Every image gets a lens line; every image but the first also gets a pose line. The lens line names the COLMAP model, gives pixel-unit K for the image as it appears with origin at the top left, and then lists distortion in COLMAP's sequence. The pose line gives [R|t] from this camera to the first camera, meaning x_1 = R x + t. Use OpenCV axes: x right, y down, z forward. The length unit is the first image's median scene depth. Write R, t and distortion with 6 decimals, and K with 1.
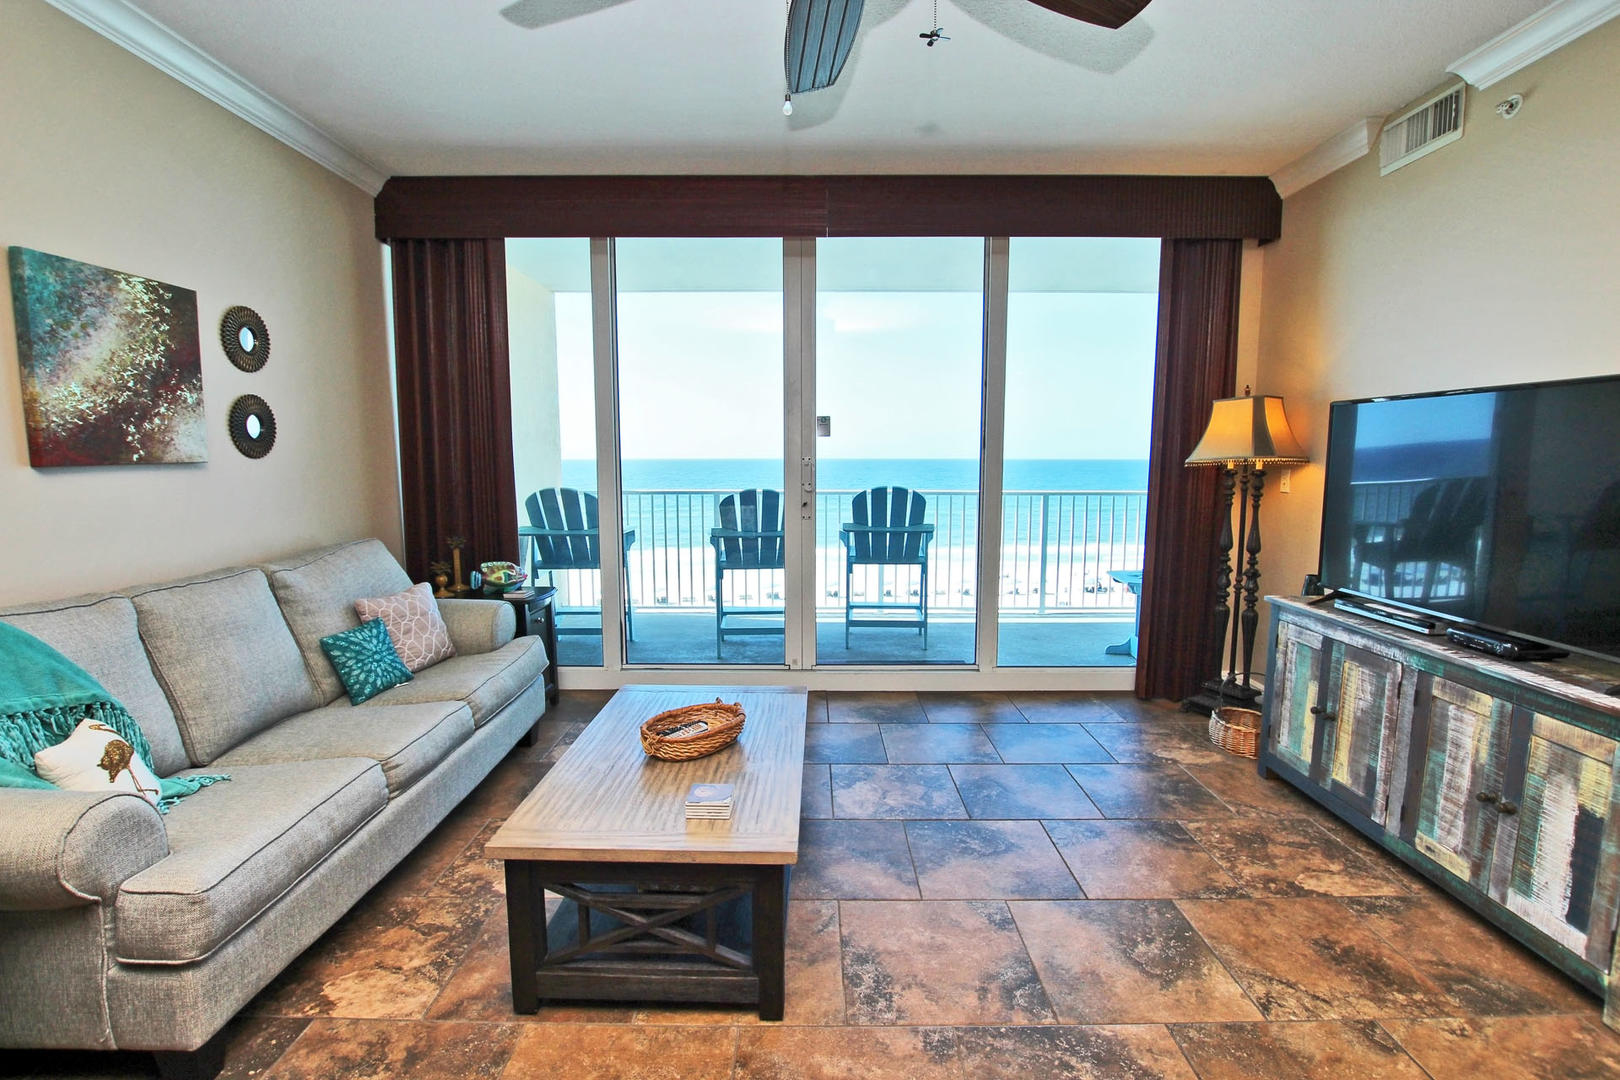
lens RADIAL K [[751.5, 0, 810.4], [0, 751.5, 551.3], [0, 0, 1]] dist [-0.034624, 0.005203]
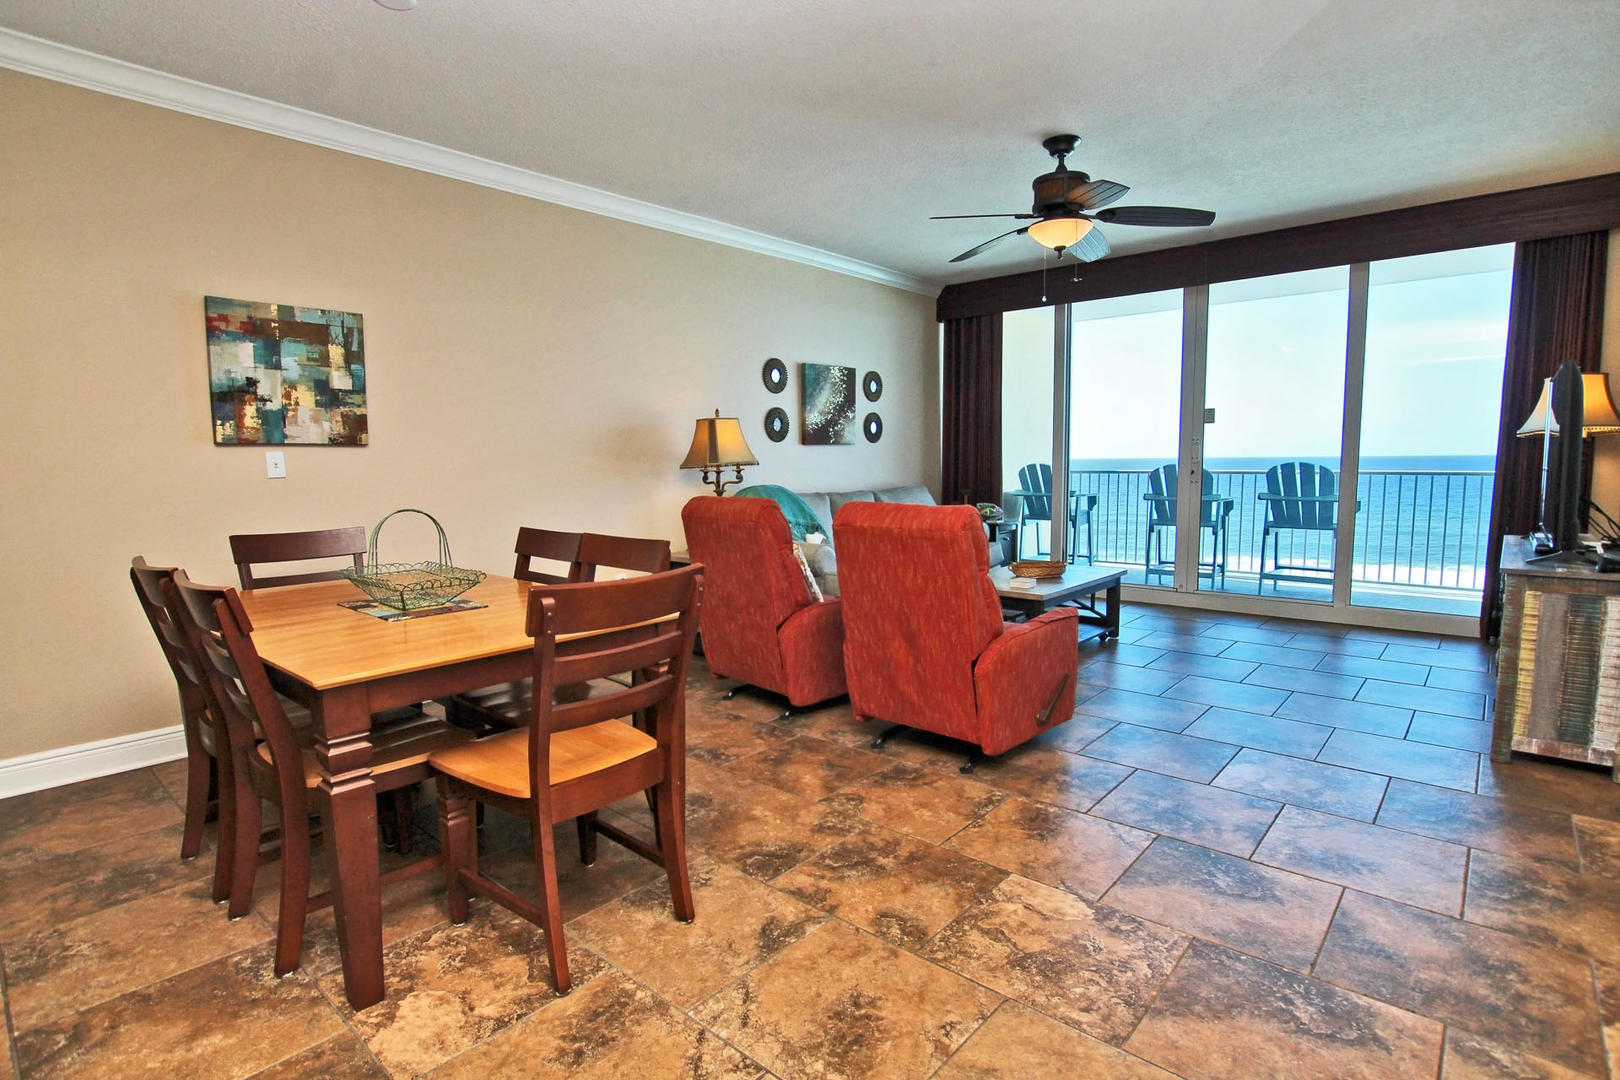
lens RADIAL K [[813.1, 0, 810.0], [0, 813.1, 540.0], [0, 0, 1]] dist [-0.025137, -0.000084]
pose [[0.752503, 0.056700, -0.656144, 0.726862], [-0.070980, 0.997466, 0.004791, 0.170968], [0.654753, 0.042968, 0.754620, -0.957774]]
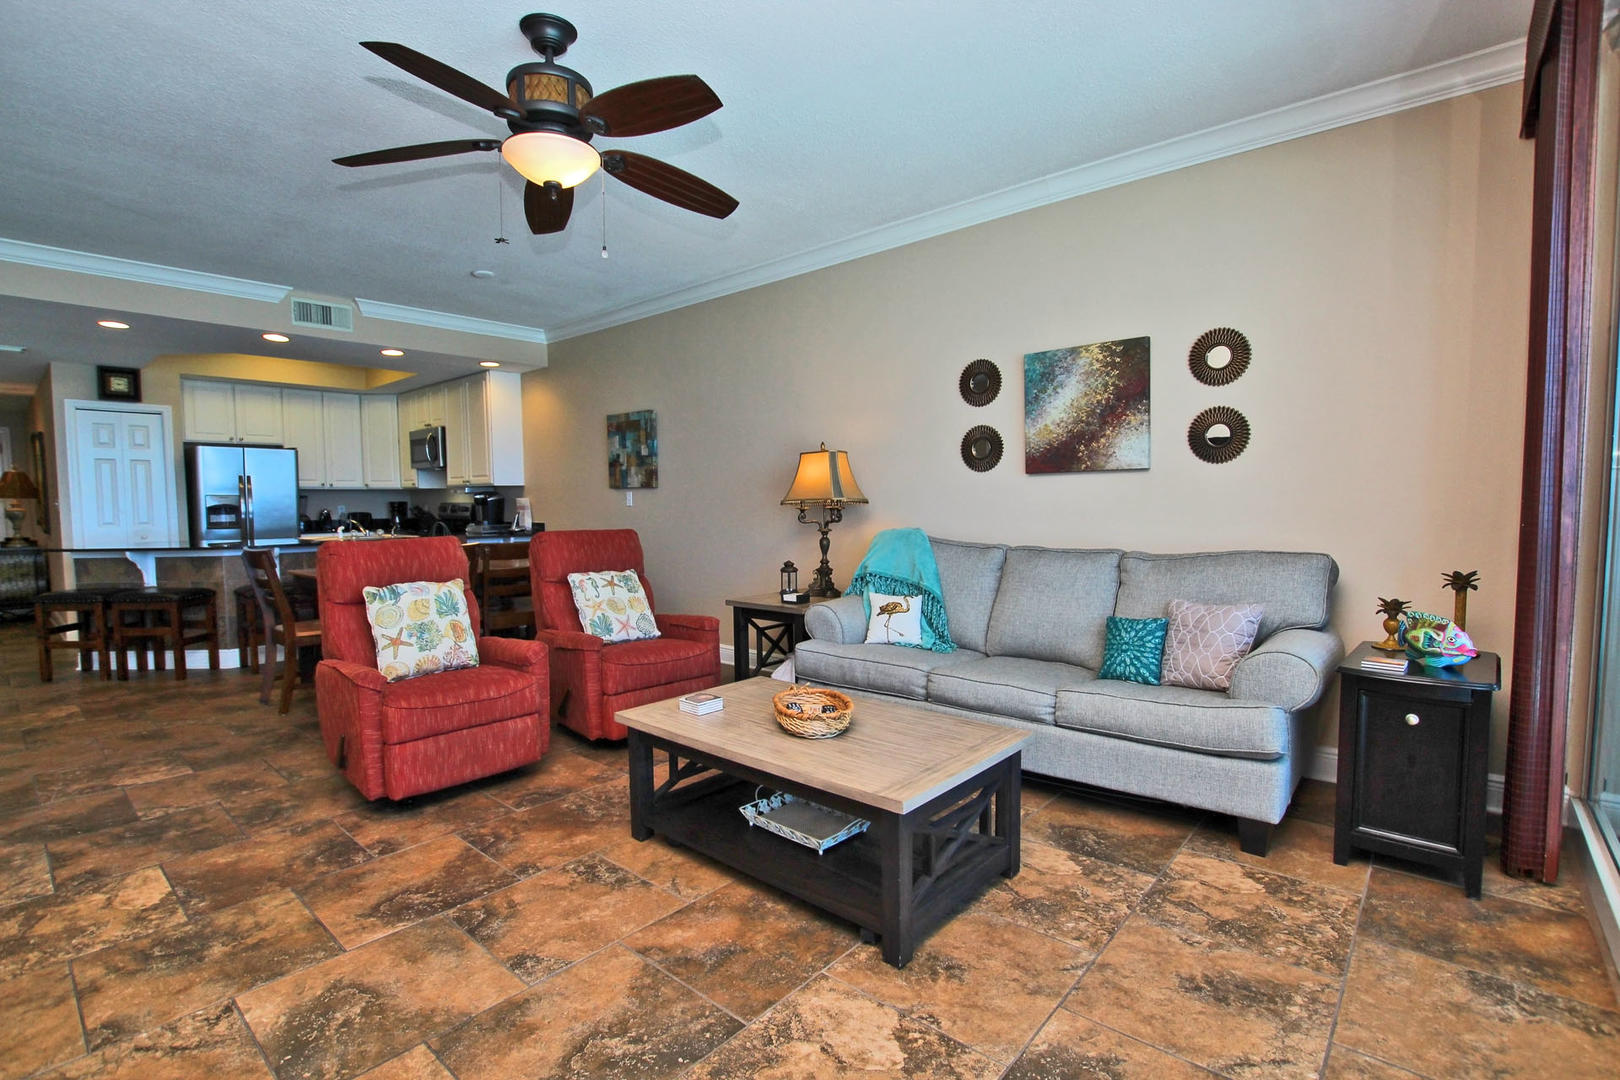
lens RADIAL K [[751.5, 0, 810.4], [0, 751.5, 551.3], [0, 0, 1]] dist [-0.034624, 0.005203]
pose [[-0.654683, 0.055903, -0.753833, 0.558788], [-0.086447, 0.985181, 0.148137, -0.123800], [0.750944, 0.162150, -0.640149, 1.448309]]
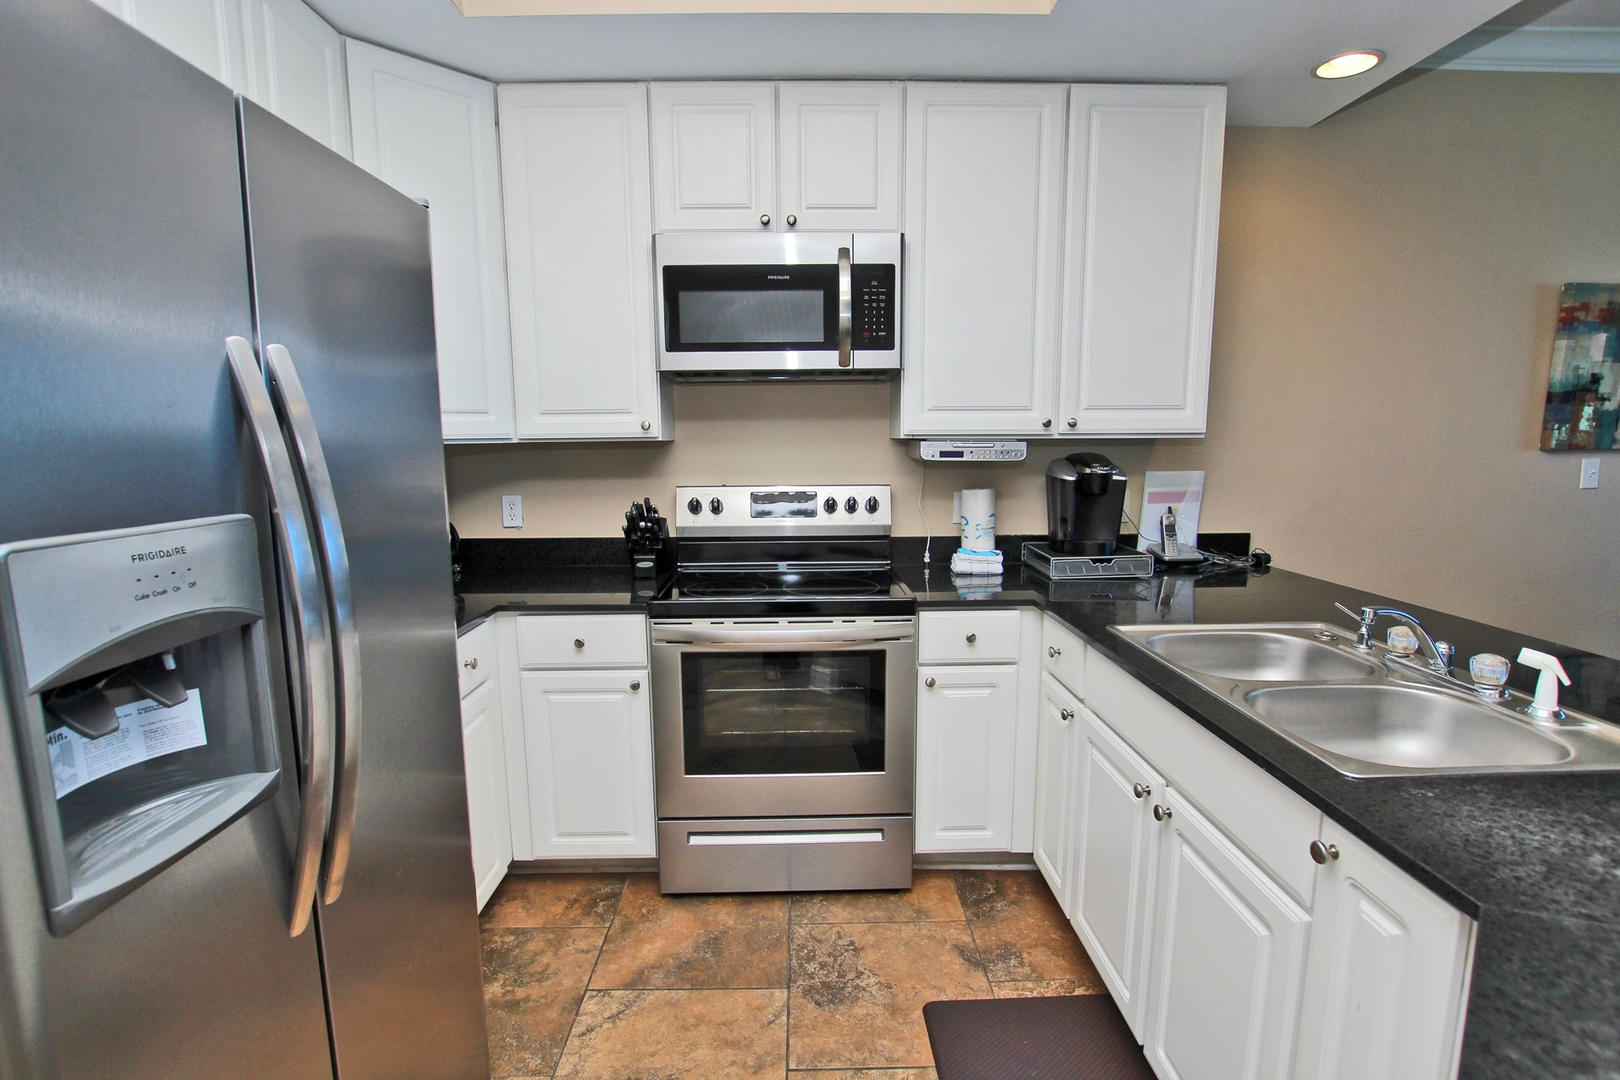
lens RADIAL K [[751.5, 0, 810.4], [0, 751.5, 551.3], [0, 0, 1]] dist [-0.034624, 0.005203]
pose [[0.024059, 0.148355, -0.988641, 0.195270], [-0.114489, 0.982830, 0.144697, 0.204775], [0.993133, 0.109708, 0.040631, -1.704525]]
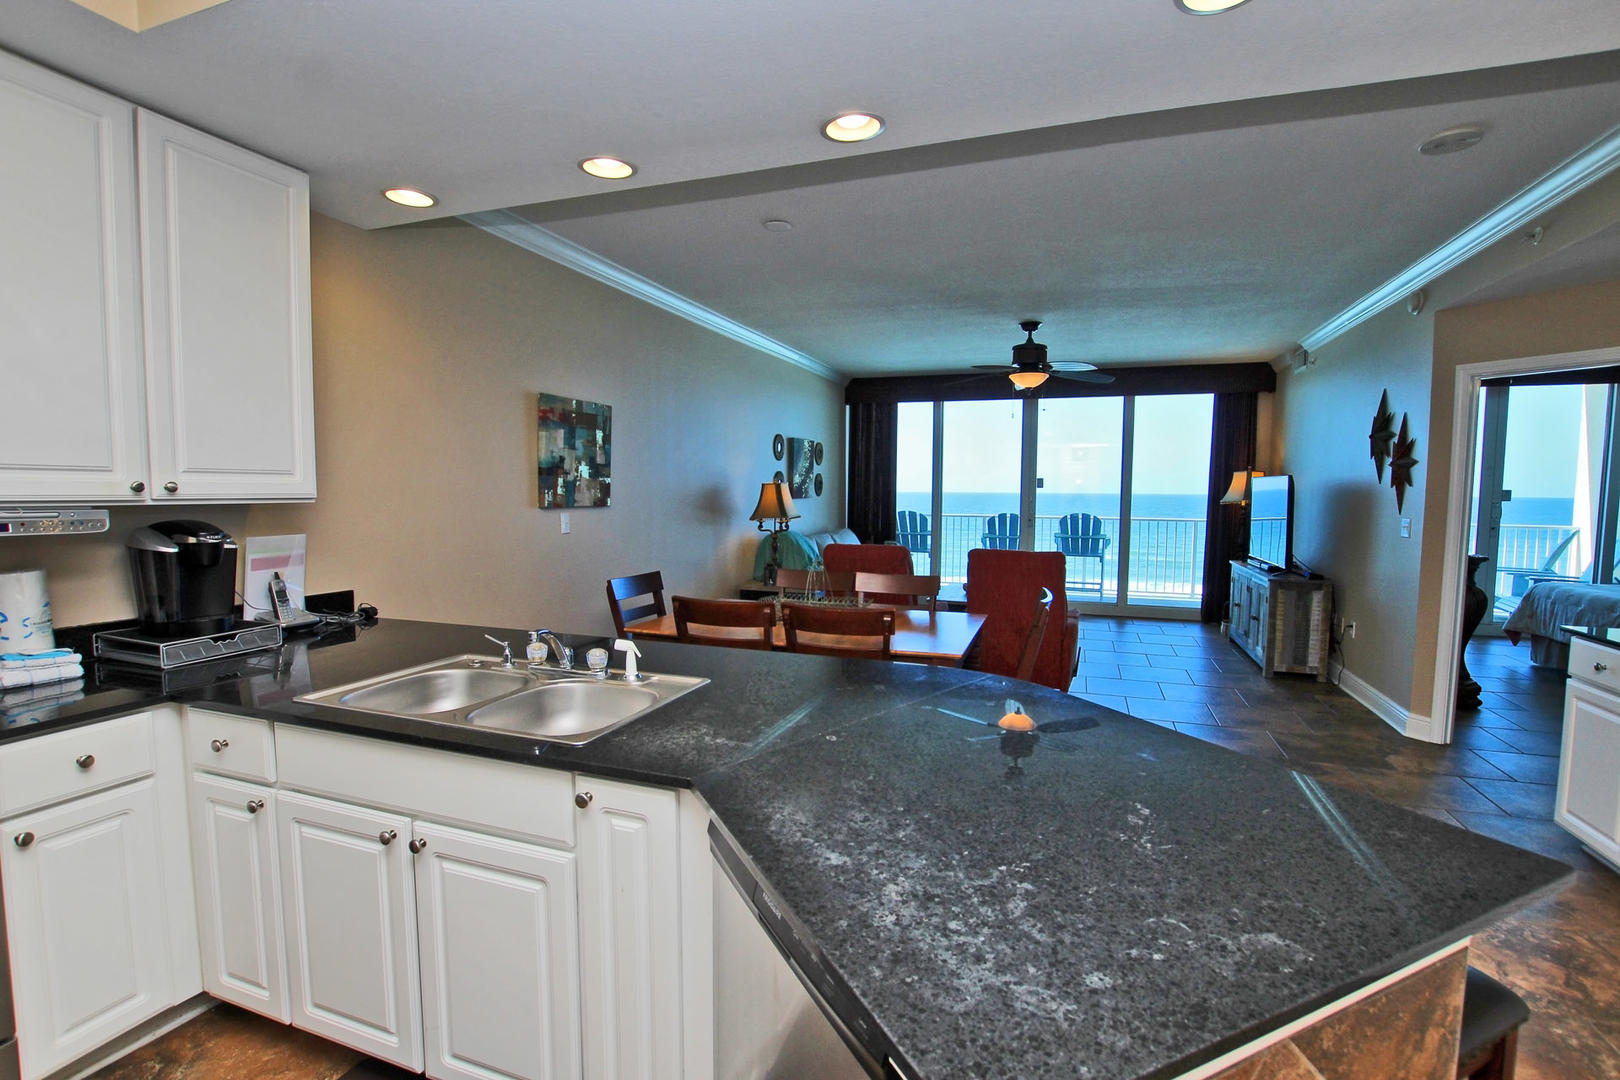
lens RADIAL K [[751.5, 0, 810.4], [0, 751.5, 551.3], [0, 0, 1]] dist [-0.034624, 0.005203]
pose [[0.942469, 0.032463, -0.332713, 0.184715], [-0.047685, 0.998151, -0.037685, 0.211495], [0.330874, 0.051383, 0.942275, -1.876648]]
